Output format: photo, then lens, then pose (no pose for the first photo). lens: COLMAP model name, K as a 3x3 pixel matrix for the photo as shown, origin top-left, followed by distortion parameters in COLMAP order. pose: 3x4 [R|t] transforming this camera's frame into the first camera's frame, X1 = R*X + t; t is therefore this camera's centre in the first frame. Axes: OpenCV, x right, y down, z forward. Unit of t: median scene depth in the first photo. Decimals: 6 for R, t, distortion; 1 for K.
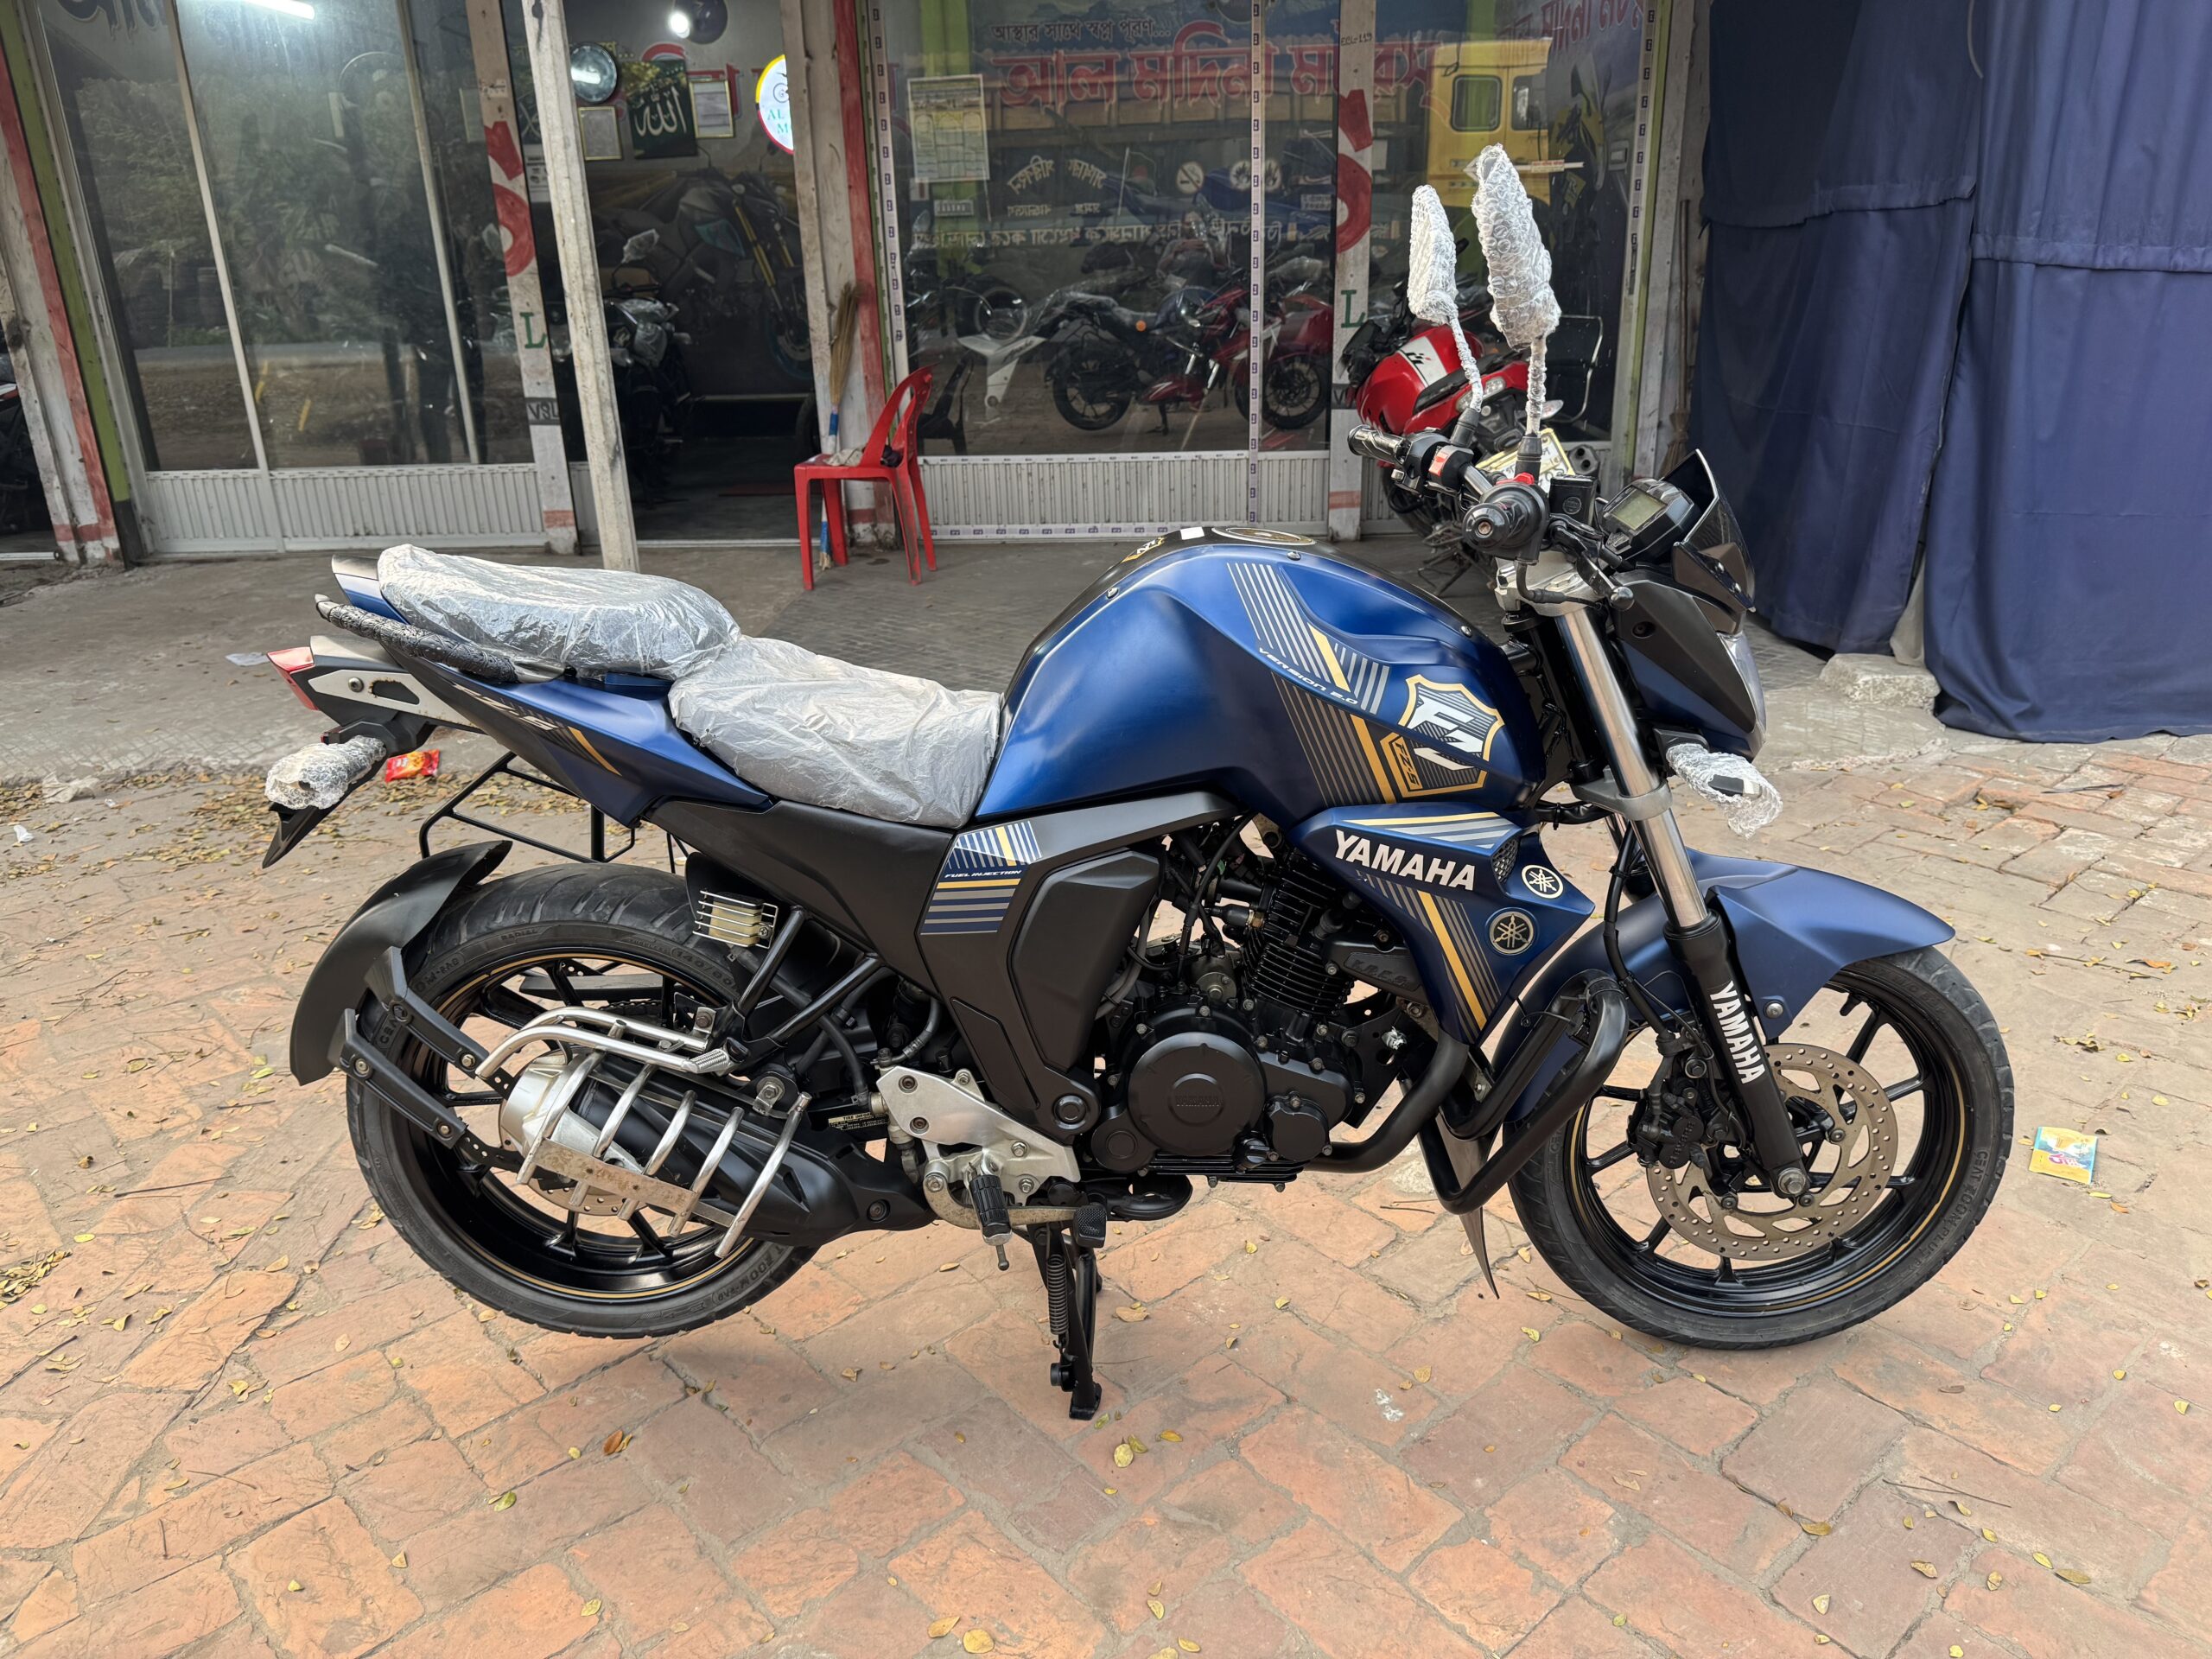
lens RADIAL K [[1535.5, 0, 1073.2], [0, 1535.5, 830.2], [0, 0, 1]] dist [0.006615, -0.002970]
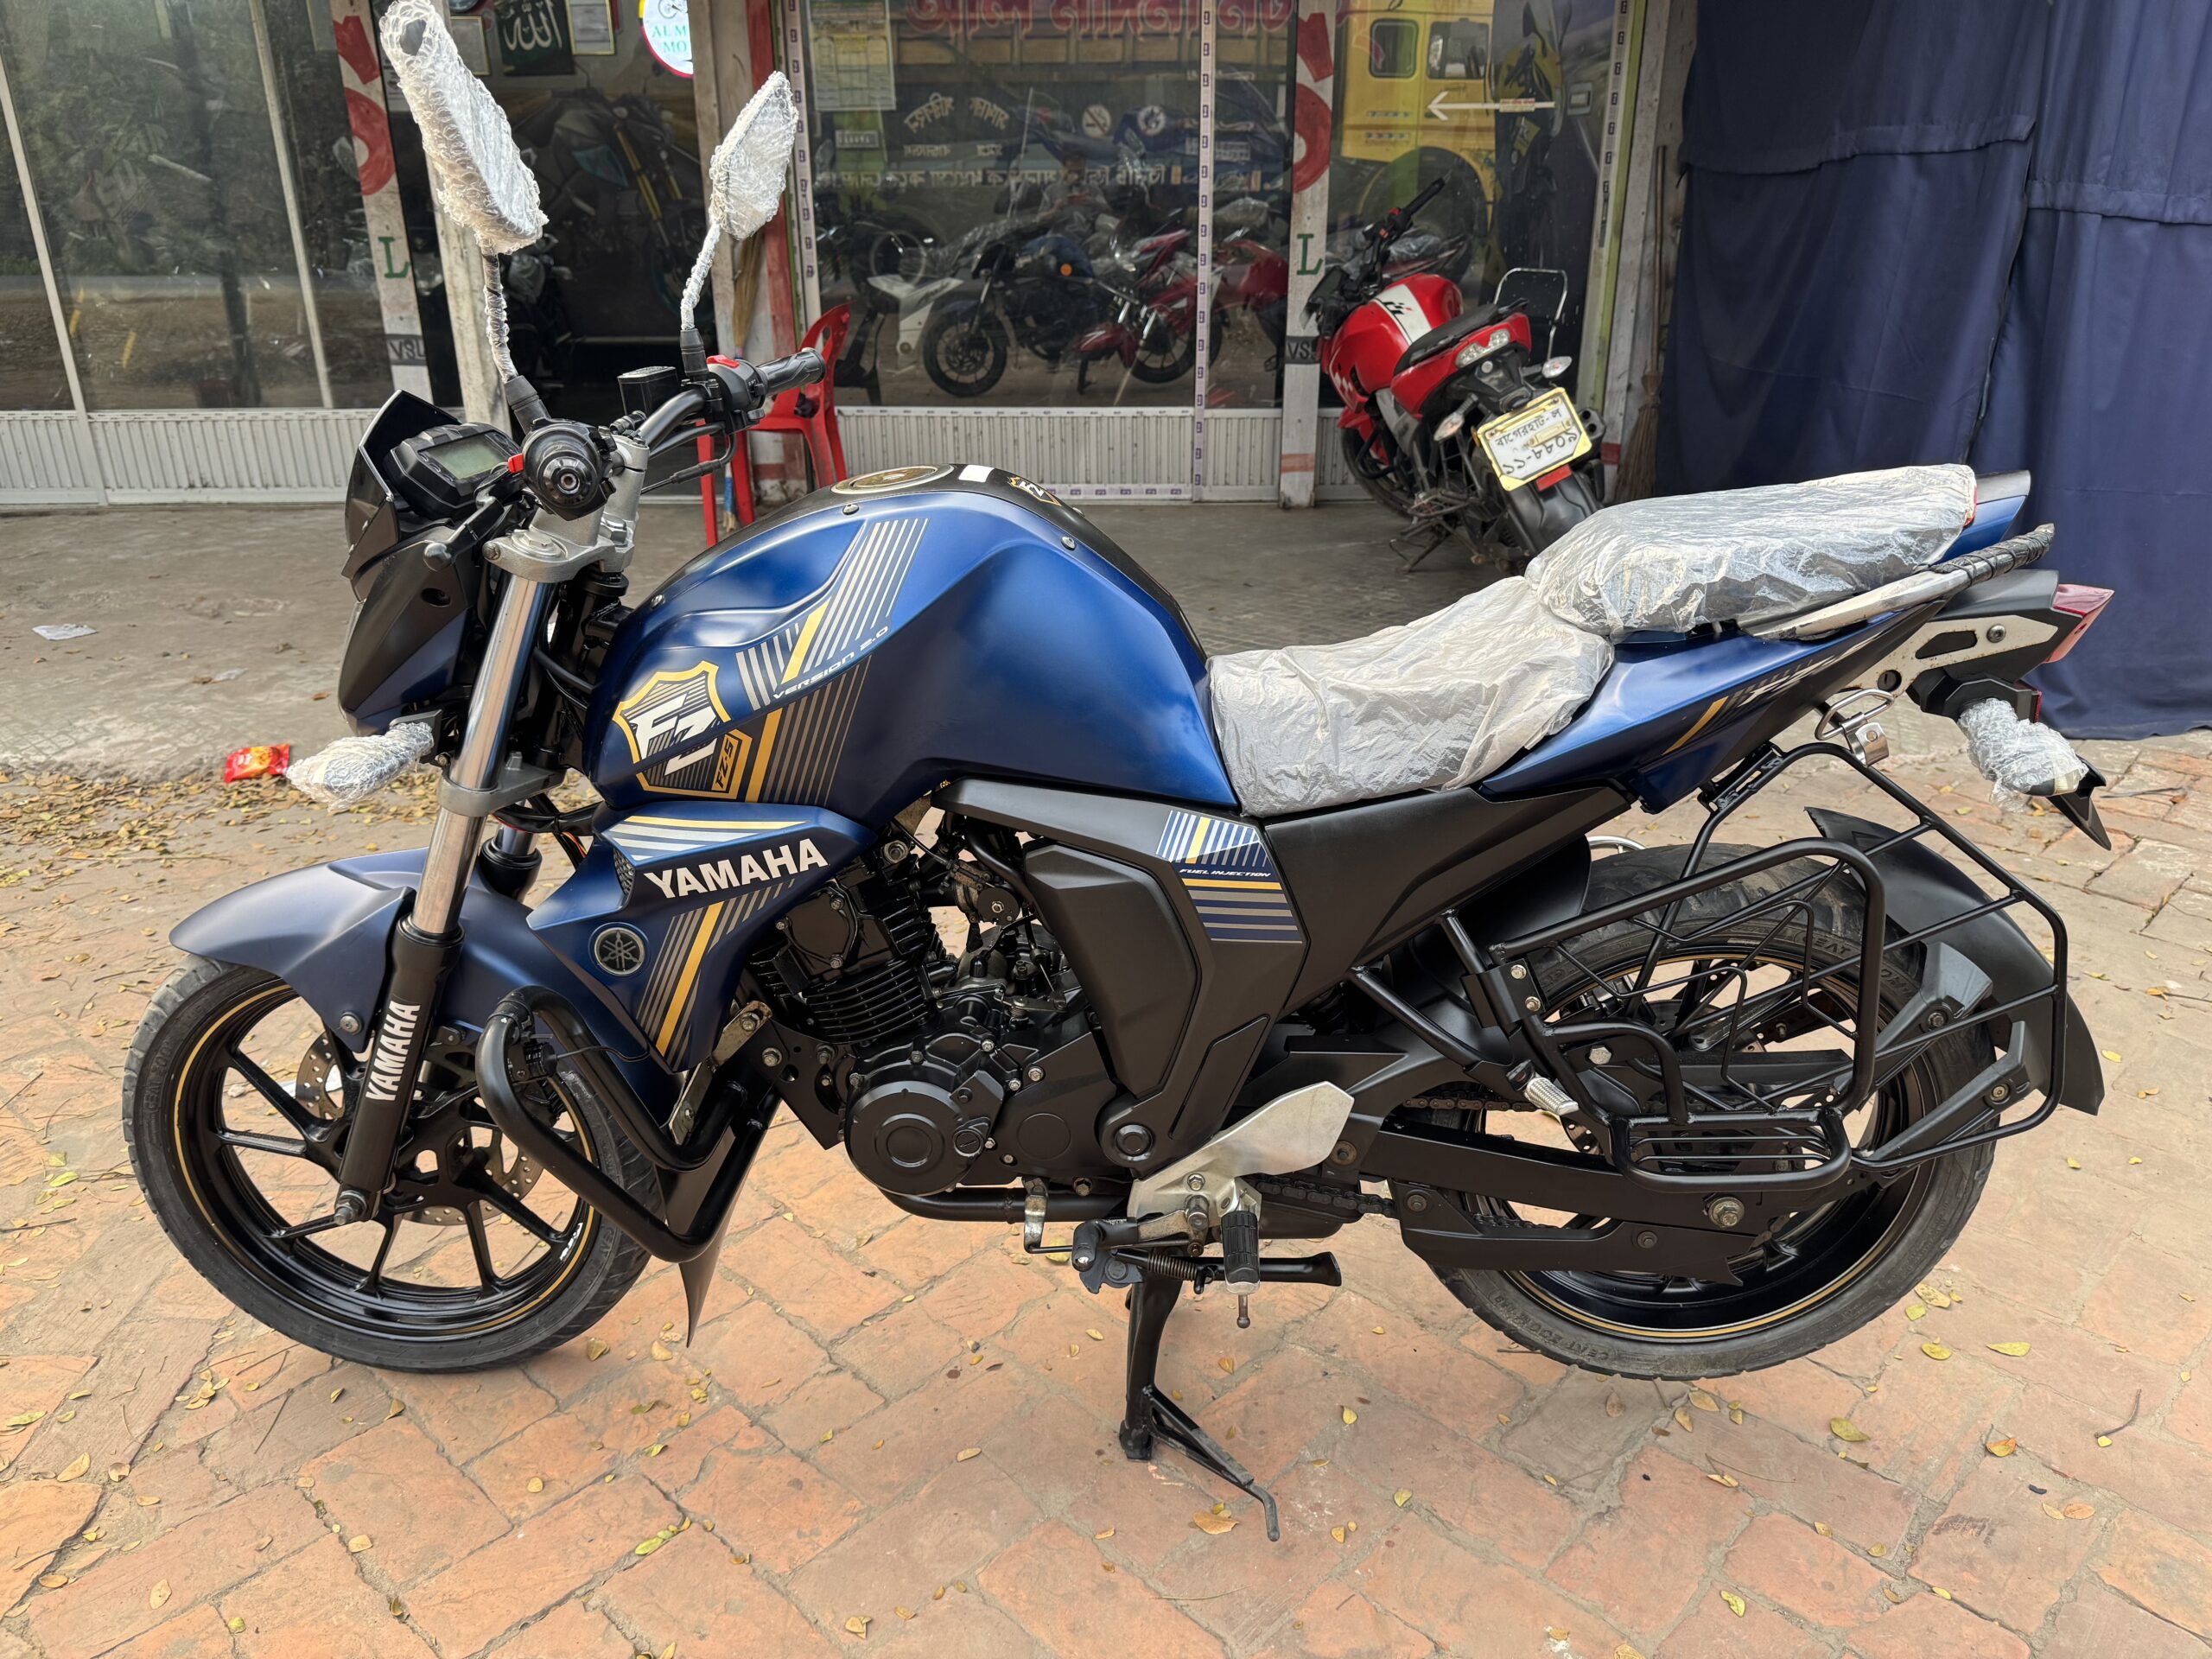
lens RADIAL K [[1525.4, 0, 1069.3], [0, 1525.4, 829.5], [0, 0, 1]] dist [0.002930, -0.003167]
pose [[0.997046, -0.004471, 0.076672, -0.034164], [0.002324, 0.999603, 0.028071, -0.020591], [-0.076767, -0.027810, 0.996661, 0.089712]]
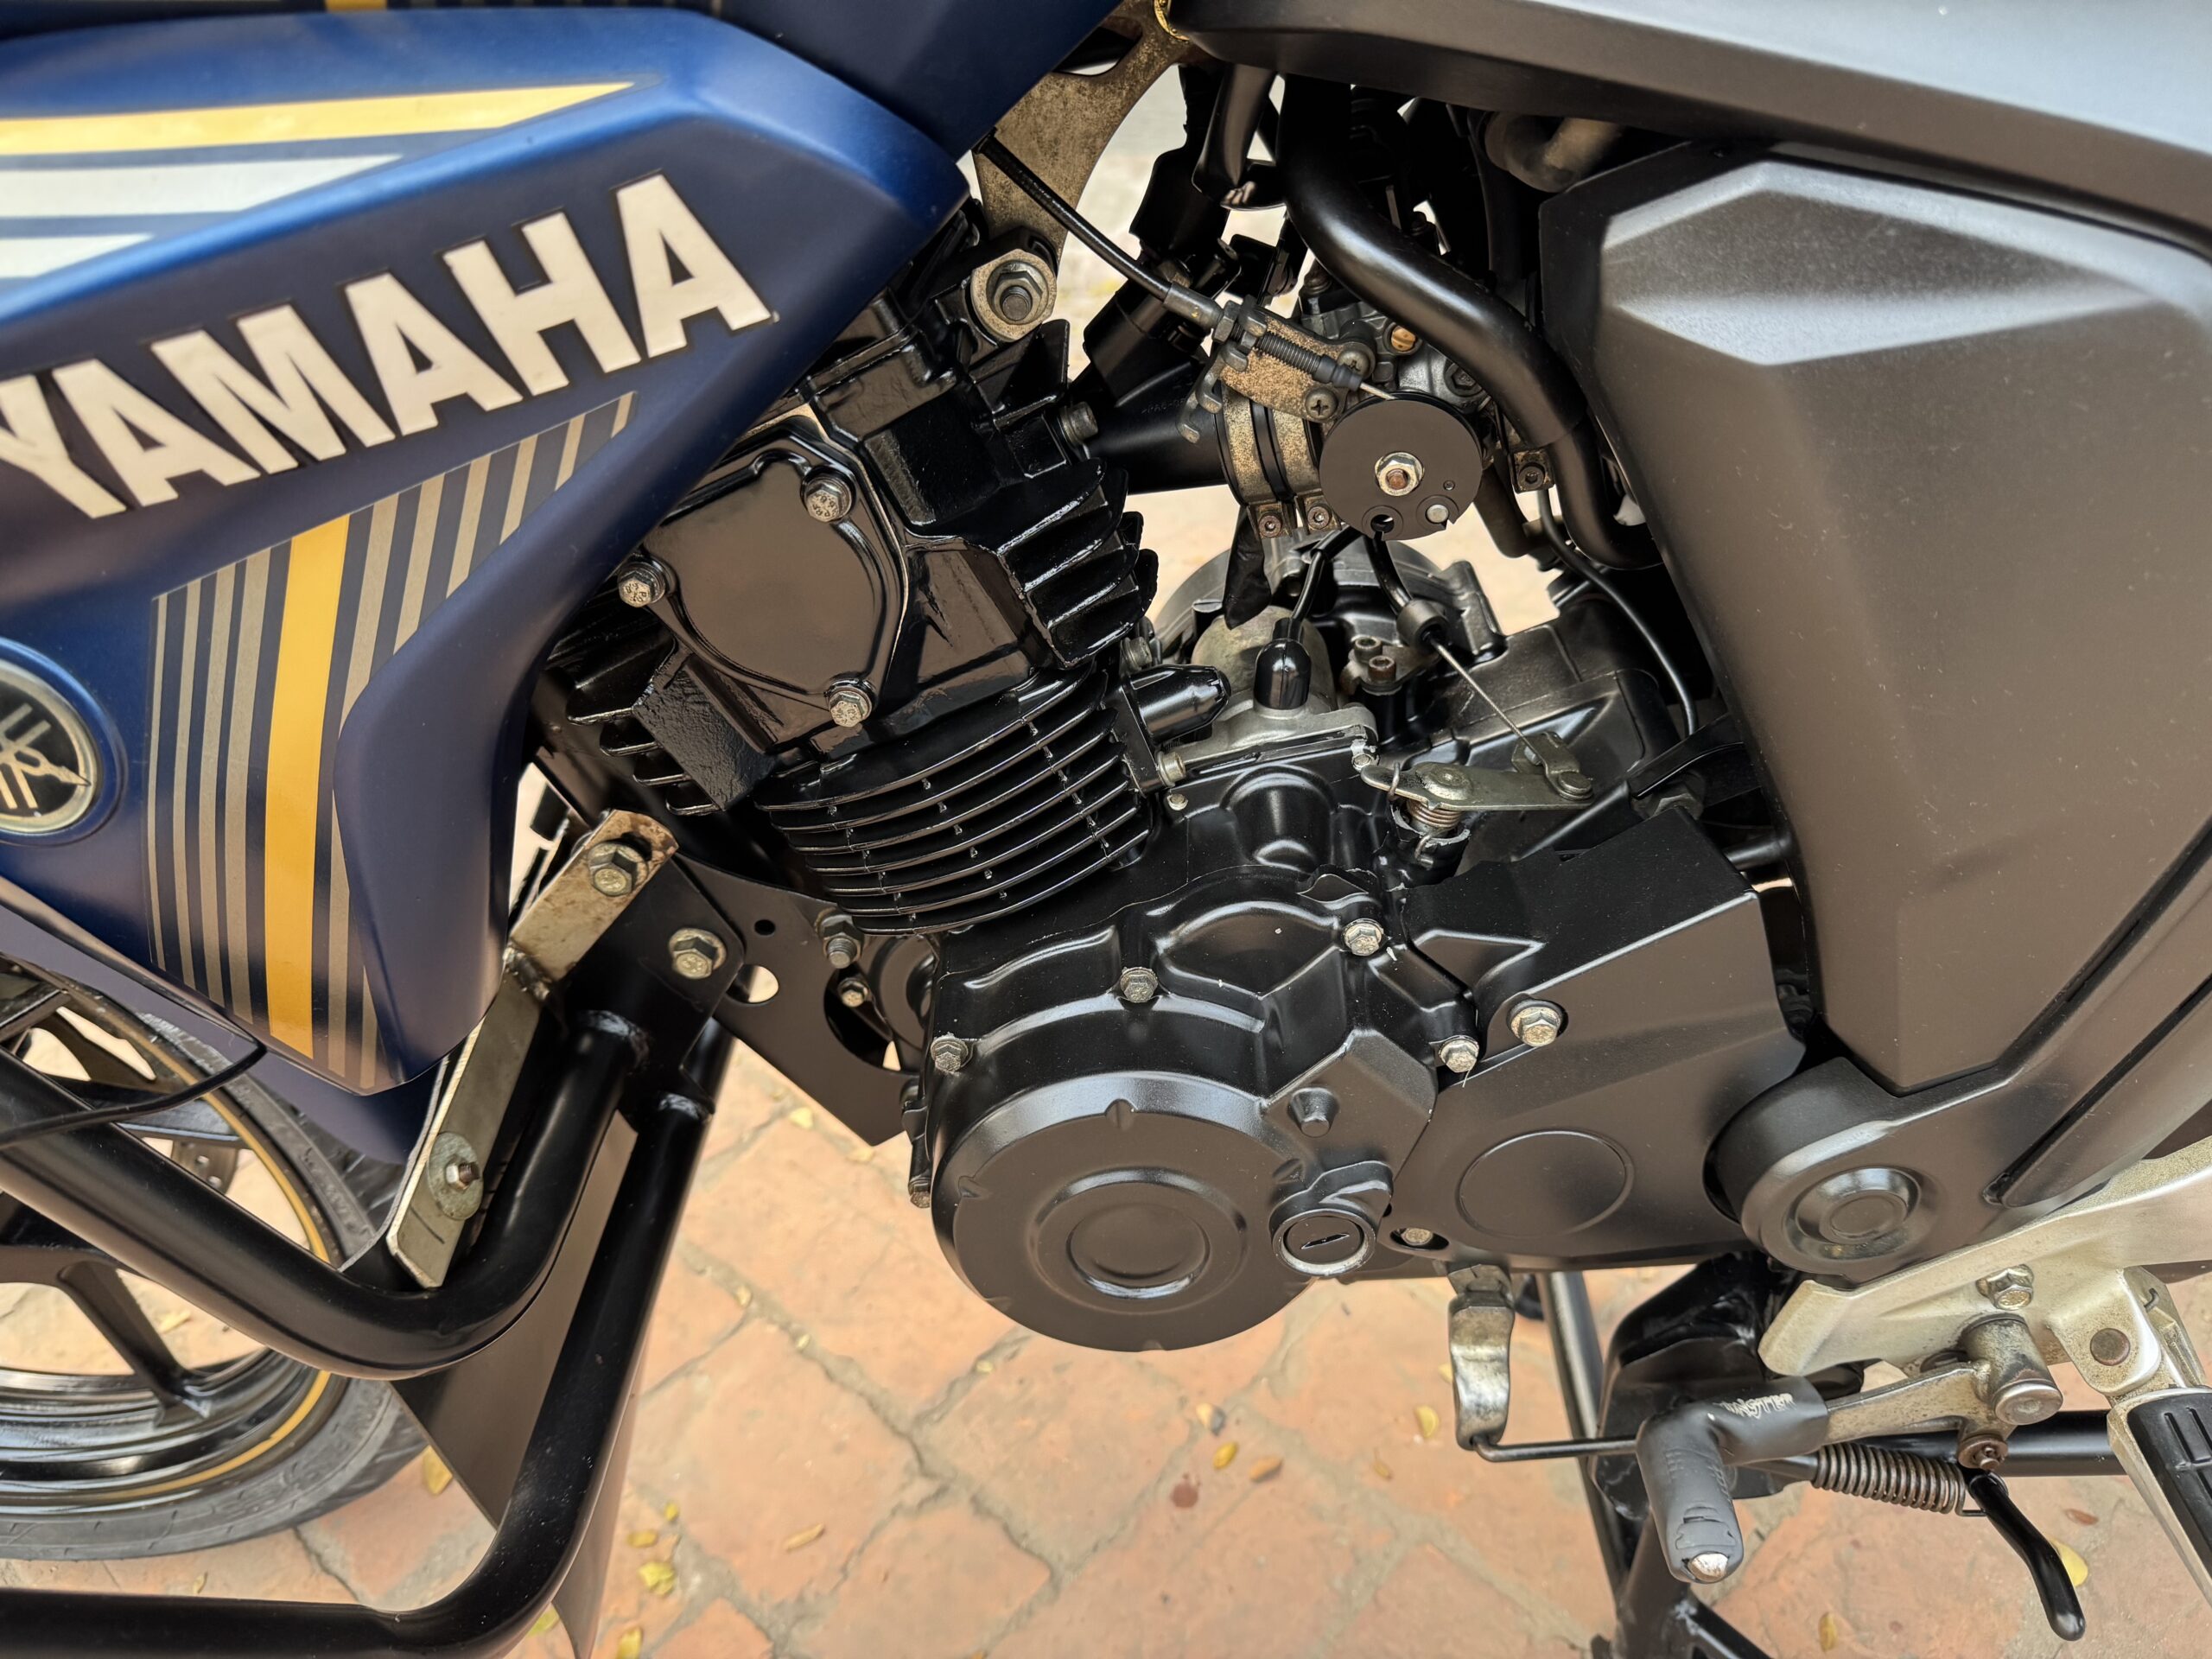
lens RADIAL K [[1519.0, 0, 1114.6], [0, 1519.0, 915.1], [0, 0, 1]] dist [0.032622, -0.001174]
pose [[0.990624, -0.100230, 0.092832, -0.049995], [0.063659, 0.939895, 0.335476, -0.004633], [-0.120877, -0.326421, 0.937463, 0.288481]]
